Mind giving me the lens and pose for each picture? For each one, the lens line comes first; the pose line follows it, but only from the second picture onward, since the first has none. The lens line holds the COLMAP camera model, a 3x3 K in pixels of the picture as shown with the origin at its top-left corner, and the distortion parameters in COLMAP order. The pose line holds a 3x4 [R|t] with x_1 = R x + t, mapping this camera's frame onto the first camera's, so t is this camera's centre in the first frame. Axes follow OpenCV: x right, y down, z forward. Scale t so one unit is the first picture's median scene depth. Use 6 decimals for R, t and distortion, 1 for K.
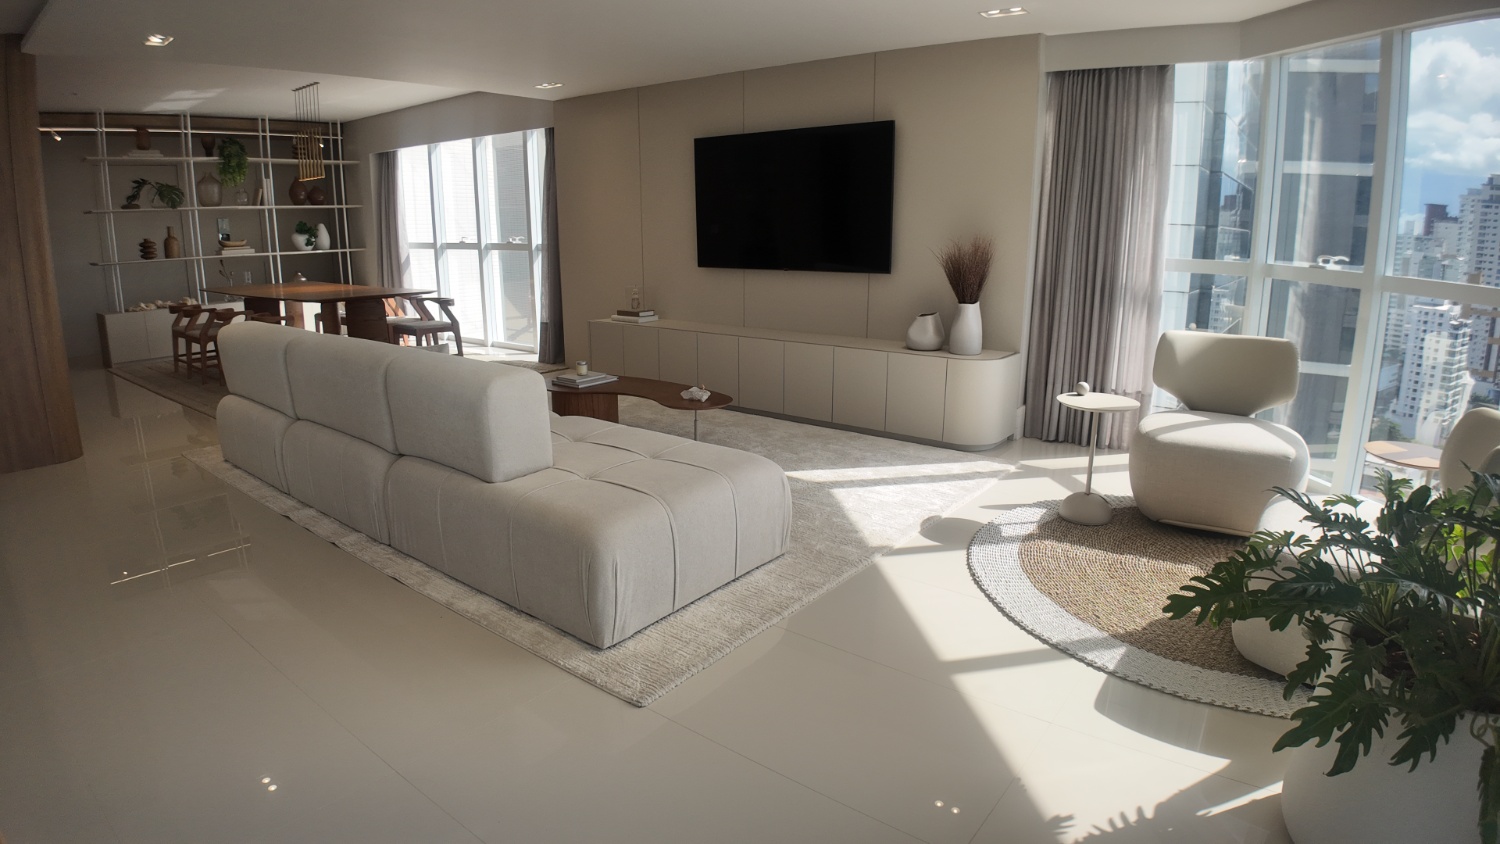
lens RADIAL K [[805.0, 0, 746.7], [0, 805.0, 418.1], [0, 0, 1]] dist [-0.103758, -0.009277]
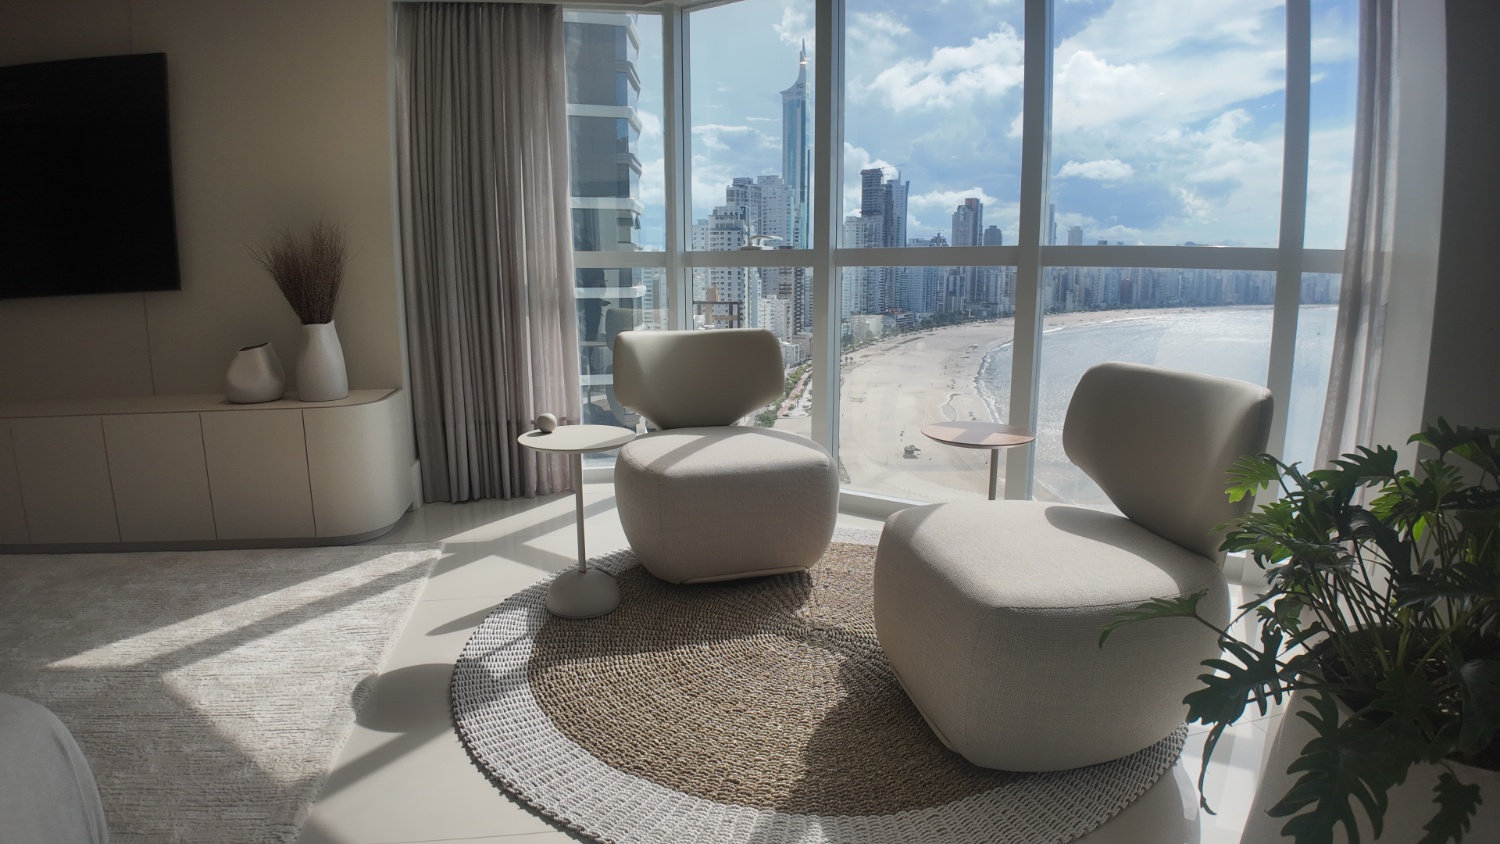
lens RADIAL K [[805.0, 0, 753.7], [0, 805.0, 437.4], [0, 0, 1]] dist [-0.103758, -0.009277]
pose [[0.657955, -0.147836, 0.738404, 0.024970], [0.167386, 0.984722, 0.048002, -0.020868], [-0.734219, 0.092015, 0.672648, 0.308660]]
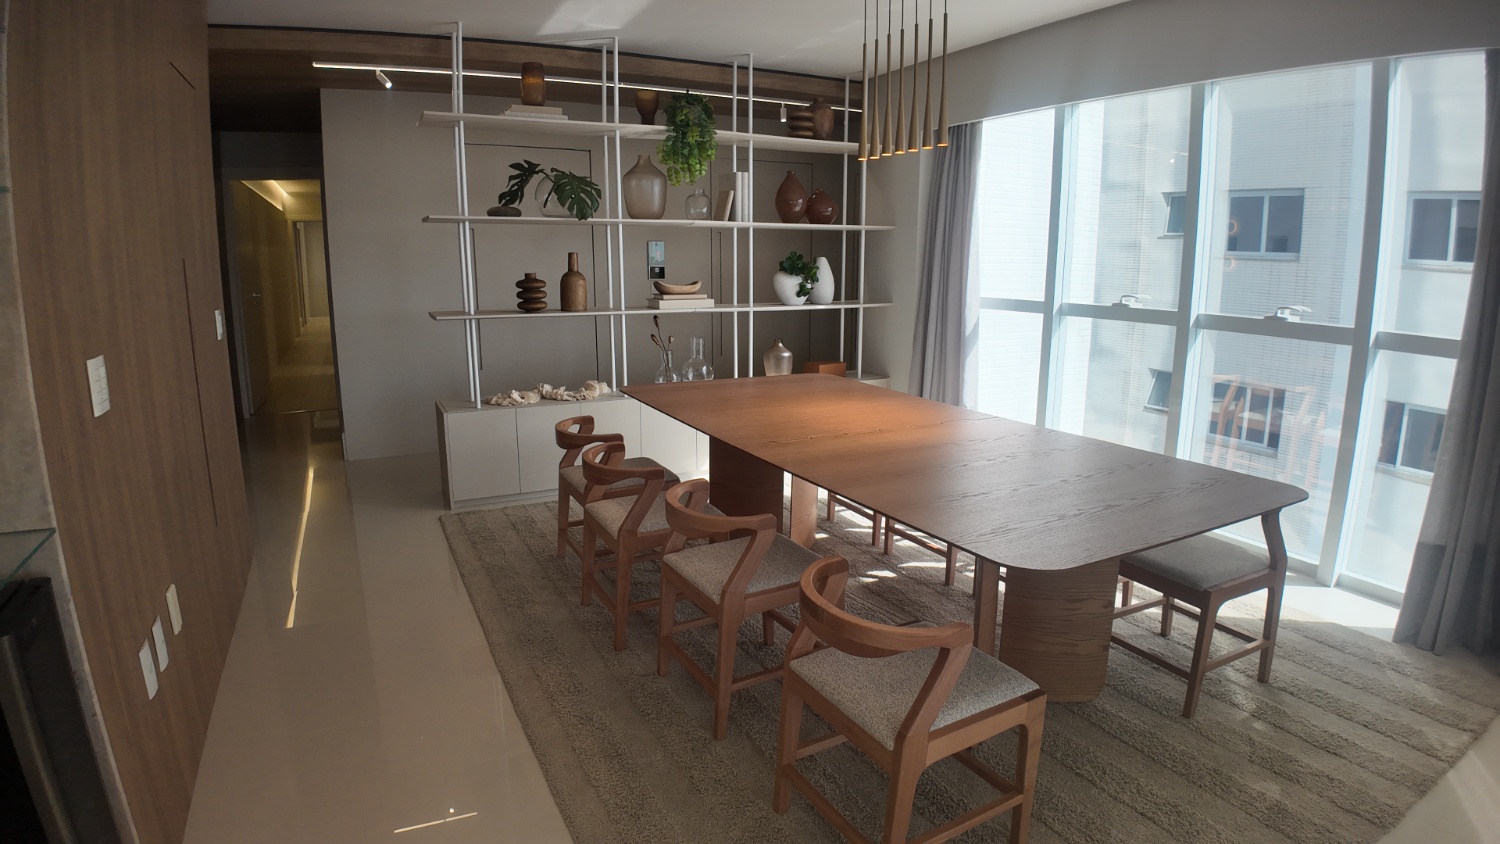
lens RADIAL K [[805.0, 0, 759.9], [0, 805.0, 421.5], [0, 0, 1]] dist [-0.103758, -0.009277]
pose [[0.908561, 0.081302, -0.409765, -0.673760], [-0.096720, 0.995166, -0.017003, -0.231097], [0.406402, 0.055080, 0.912033, 0.894573]]
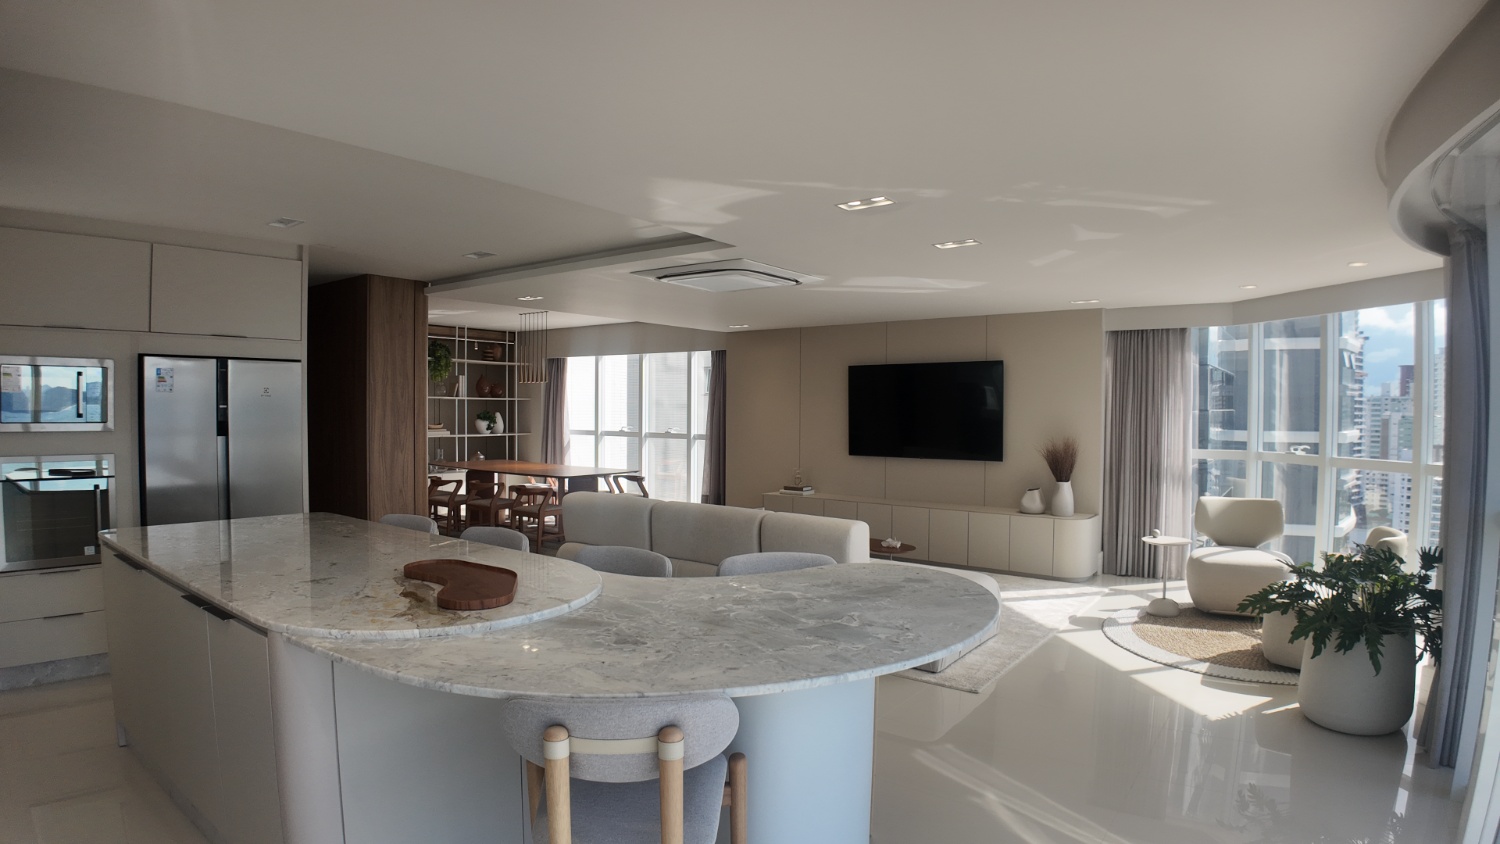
lens RADIAL K [[805.0, 0, 757.9], [0, 805.0, 427.6], [0, 0, 1]] dist [-0.103758, -0.009277]
pose [[0.999723, 0.001826, 0.023486, -0.331632], [0.002969, 0.979274, -0.202518, 0.055714], [-0.023369, 0.202531, 0.978997, -0.463297]]
